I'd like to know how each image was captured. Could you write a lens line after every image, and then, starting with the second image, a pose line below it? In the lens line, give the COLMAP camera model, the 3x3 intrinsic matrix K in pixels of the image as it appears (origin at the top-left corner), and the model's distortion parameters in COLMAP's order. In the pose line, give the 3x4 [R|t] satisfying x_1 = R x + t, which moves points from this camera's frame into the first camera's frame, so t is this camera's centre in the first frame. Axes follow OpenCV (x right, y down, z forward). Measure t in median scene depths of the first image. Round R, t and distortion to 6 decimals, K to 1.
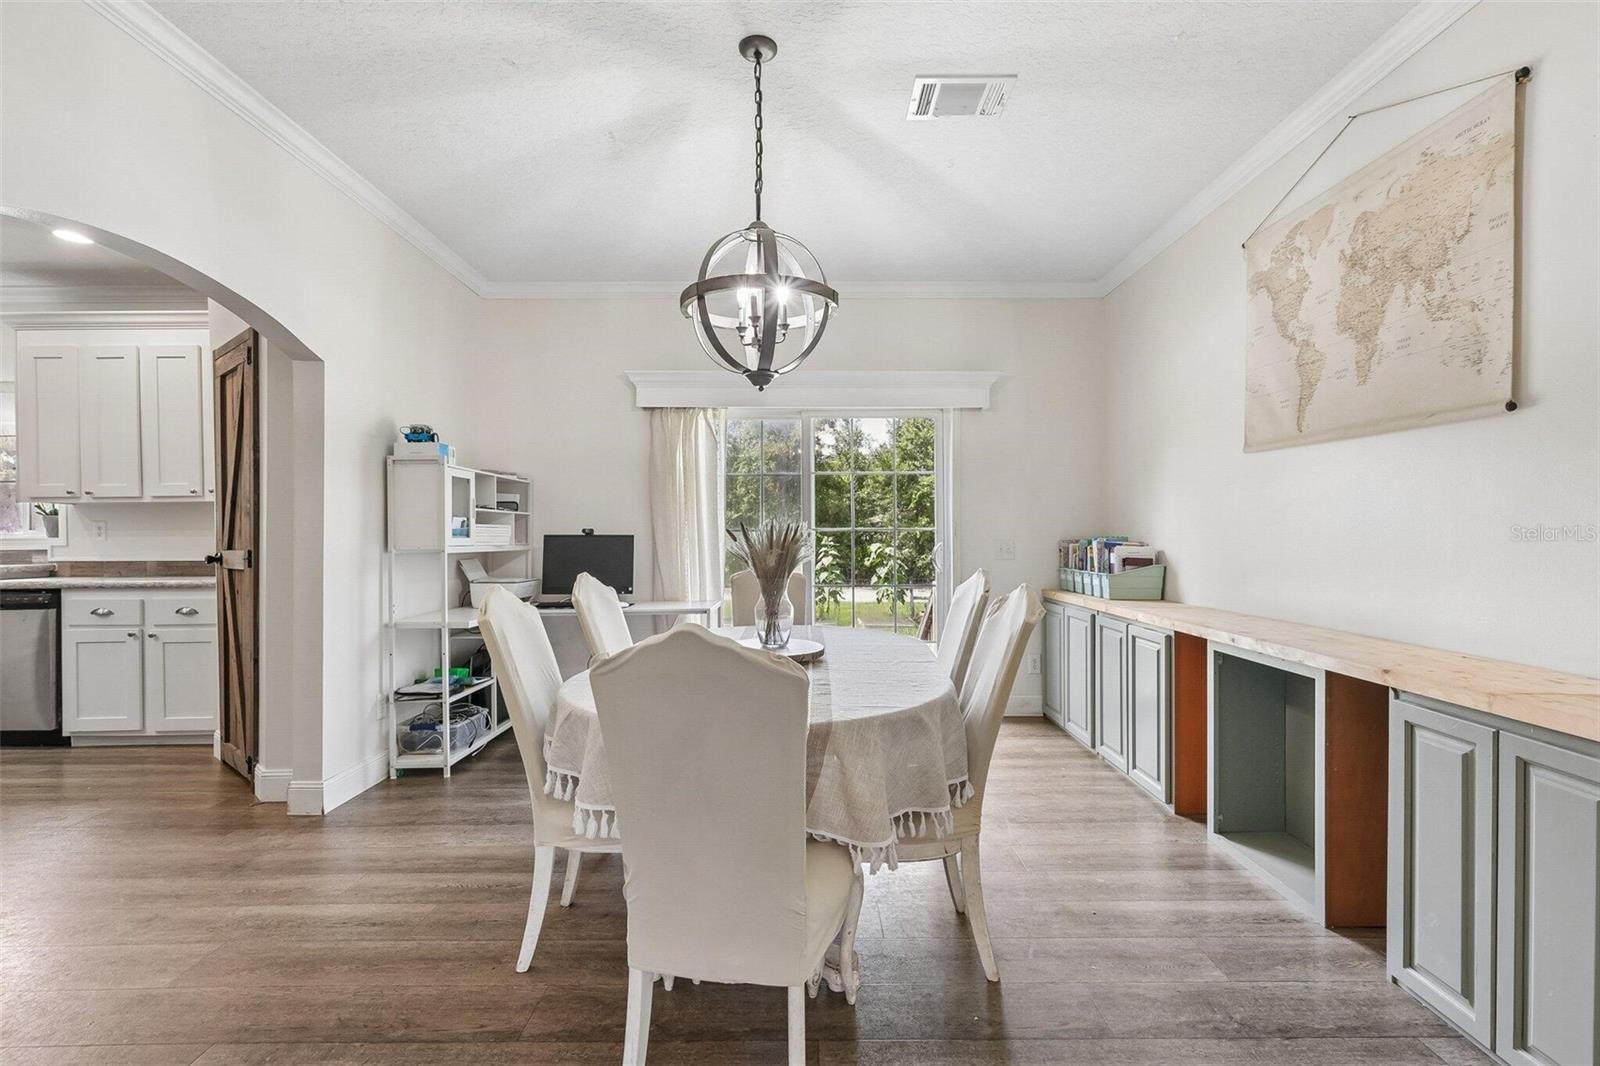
lens RADIAL K [[701.5, 0, 807.2], [0, 701.5, 536.2], [0, 0, 1]] dist [0.001946, -0.000101]
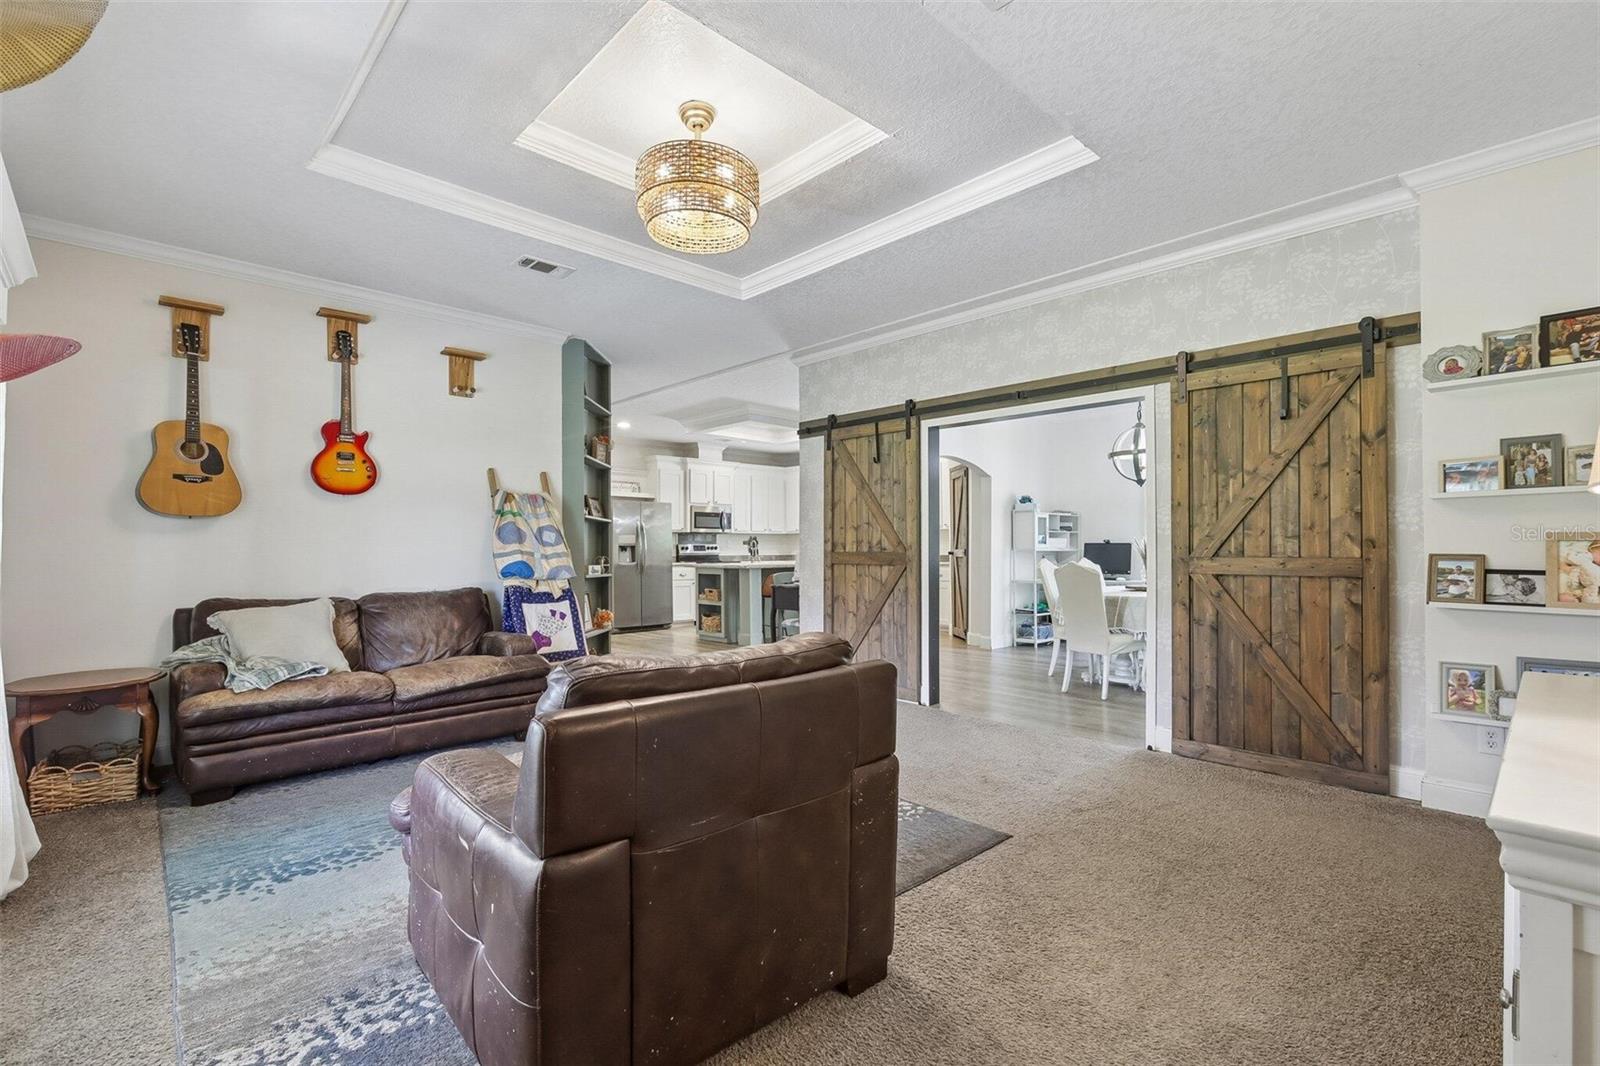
lens RADIAL K [[721.8, 0, 814.6], [0, 721.8, 545.6], [0, 0, 1]] dist [0.003753, 0.000461]
pose [[0.691202, -0.000154, -0.722661, 0.612420], [-0.001550, 0.999997, -0.001696, 0.010668], [0.722660, 0.002292, 0.691200, -1.021023]]
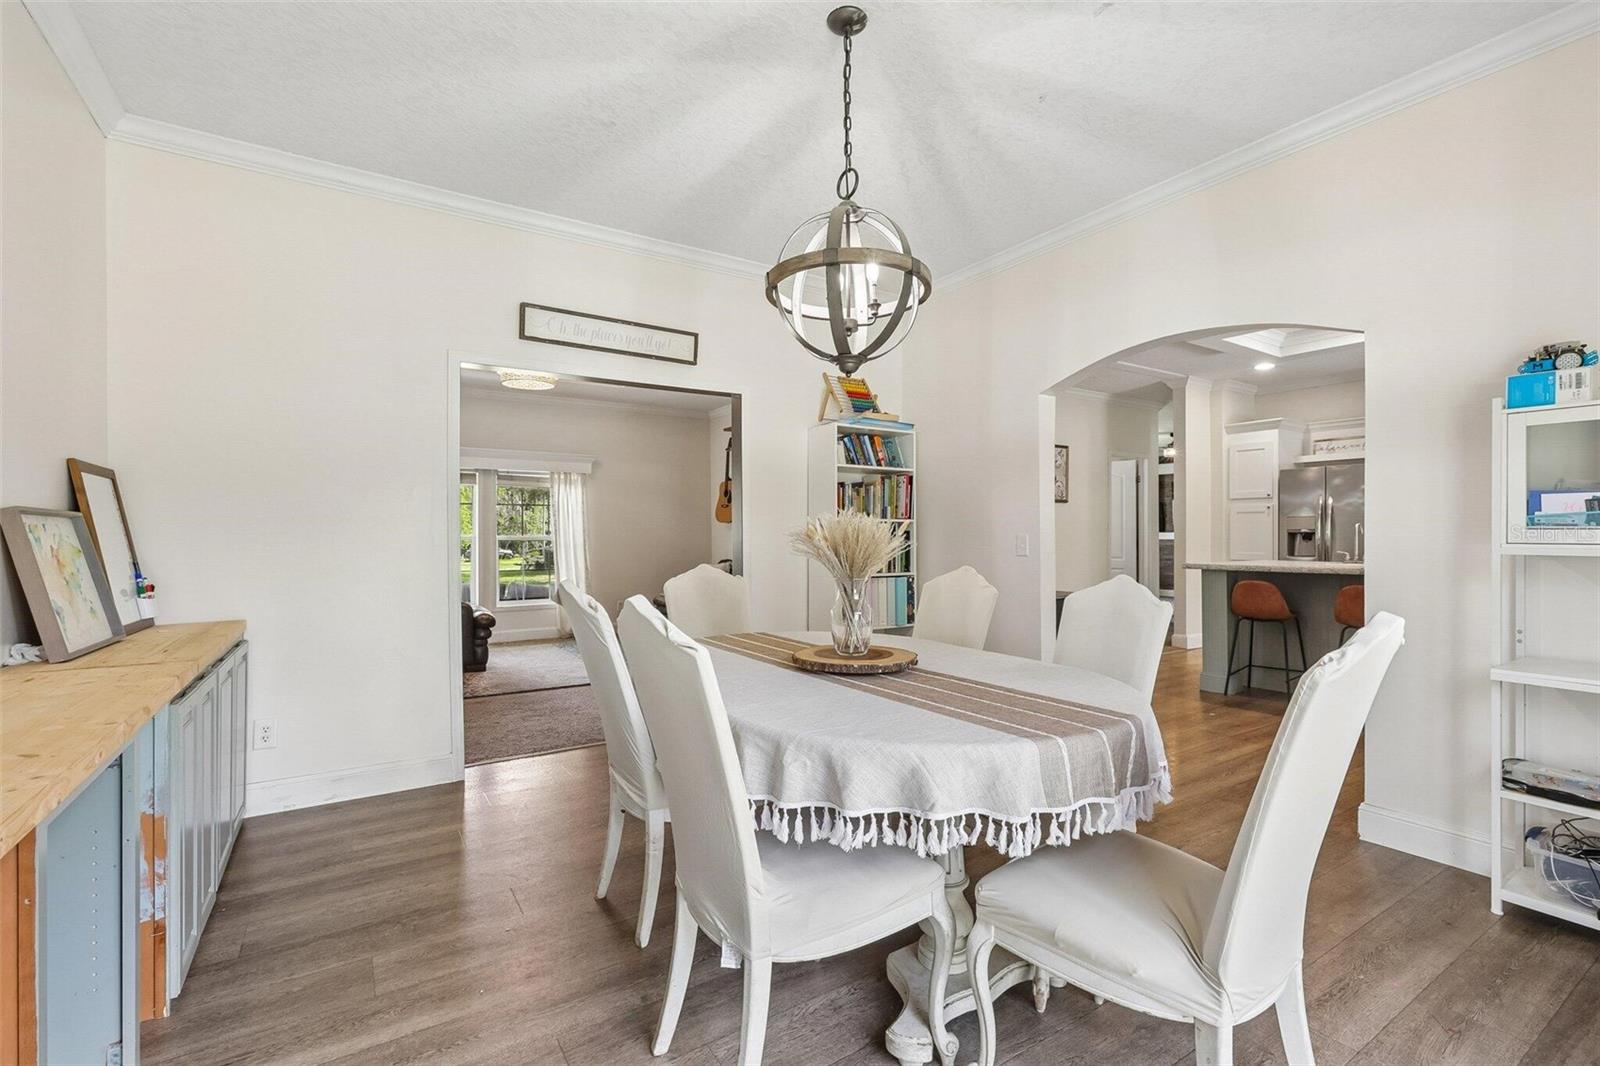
lens RADIAL K [[720.8, 0, 811.7], [0, 720.8, 533.7], [0, 0, 1]] dist [-0.003930, 0.000146]
pose [[-0.844647, 0.005811, -0.535292, 0.296883], [0.004268, 0.999982, 0.004120, -0.001464], [0.535307, 0.001195, -0.844657, 1.070069]]
